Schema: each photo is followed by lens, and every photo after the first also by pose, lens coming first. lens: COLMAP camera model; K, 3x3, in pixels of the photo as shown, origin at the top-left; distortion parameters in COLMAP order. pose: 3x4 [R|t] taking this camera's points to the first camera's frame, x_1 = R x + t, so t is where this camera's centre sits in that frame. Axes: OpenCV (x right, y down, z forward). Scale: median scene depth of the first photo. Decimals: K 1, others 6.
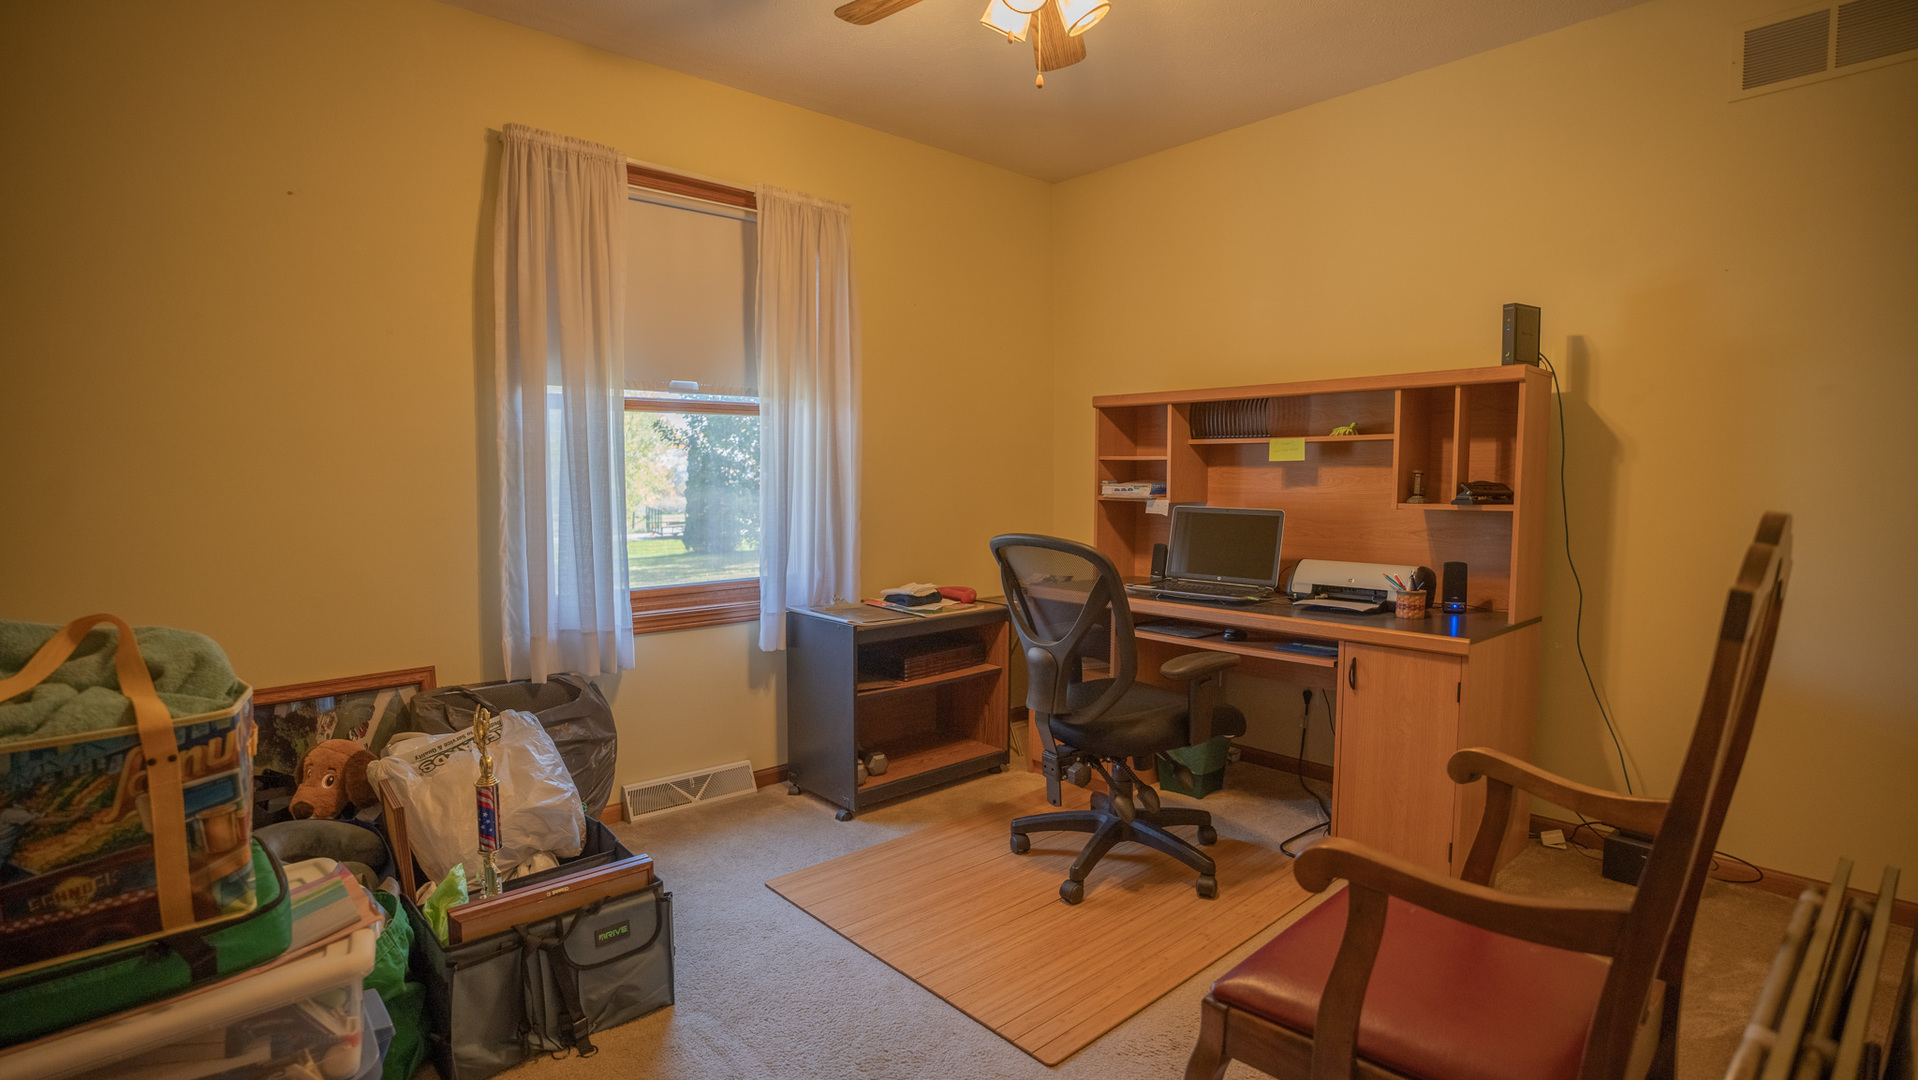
lens RADIAL K [[921.2, 0, 951.5], [0, 921.2, 552.6], [0, 0, 1]] dist [-0.077468, 0.037798]
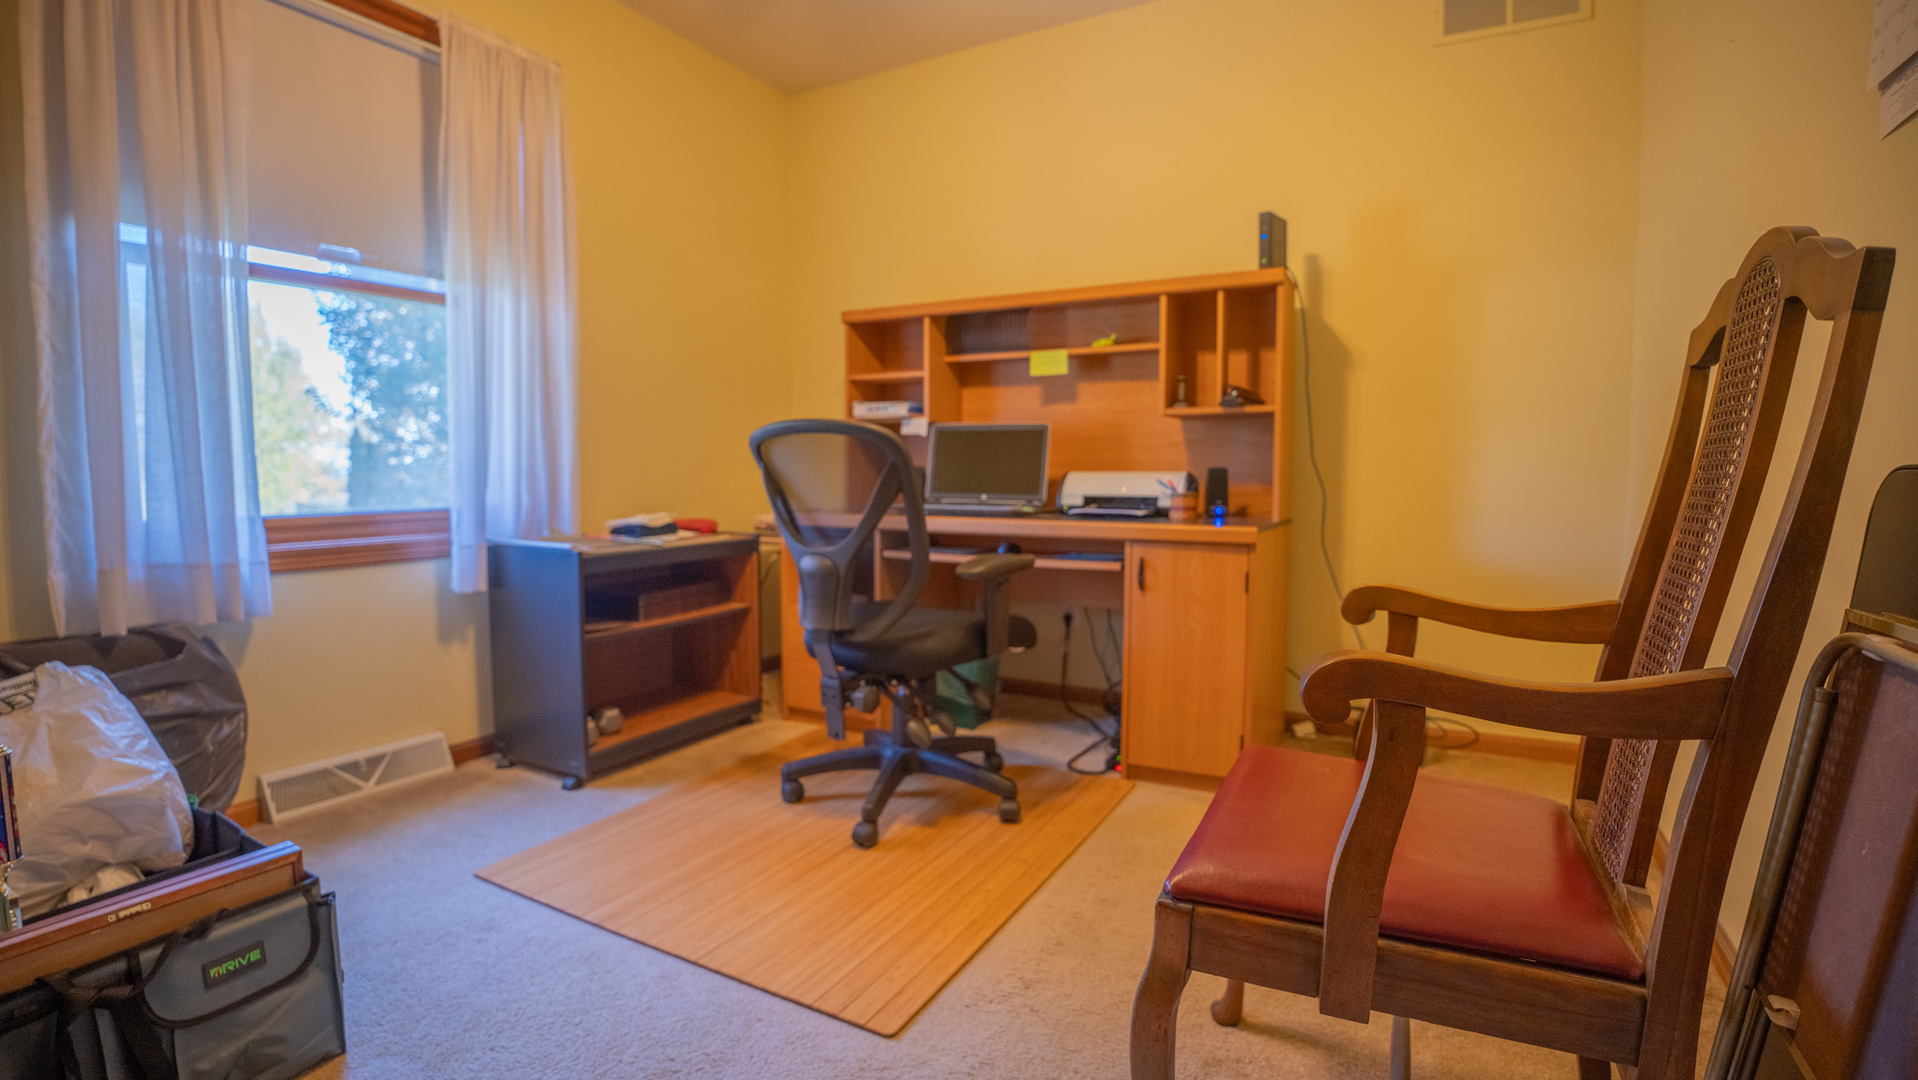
lens RADIAL K [[888.3, 0, 959.0], [0, 888.3, 540.0], [0, 0, 1]] dist [-0.073189, 0.020113]
pose [[0.943977, -0.026156, 0.328972, -0.044664], [0.026381, 0.999645, 0.003781, 0.079906], [-0.328954, 0.005109, 0.944332, 0.156226]]
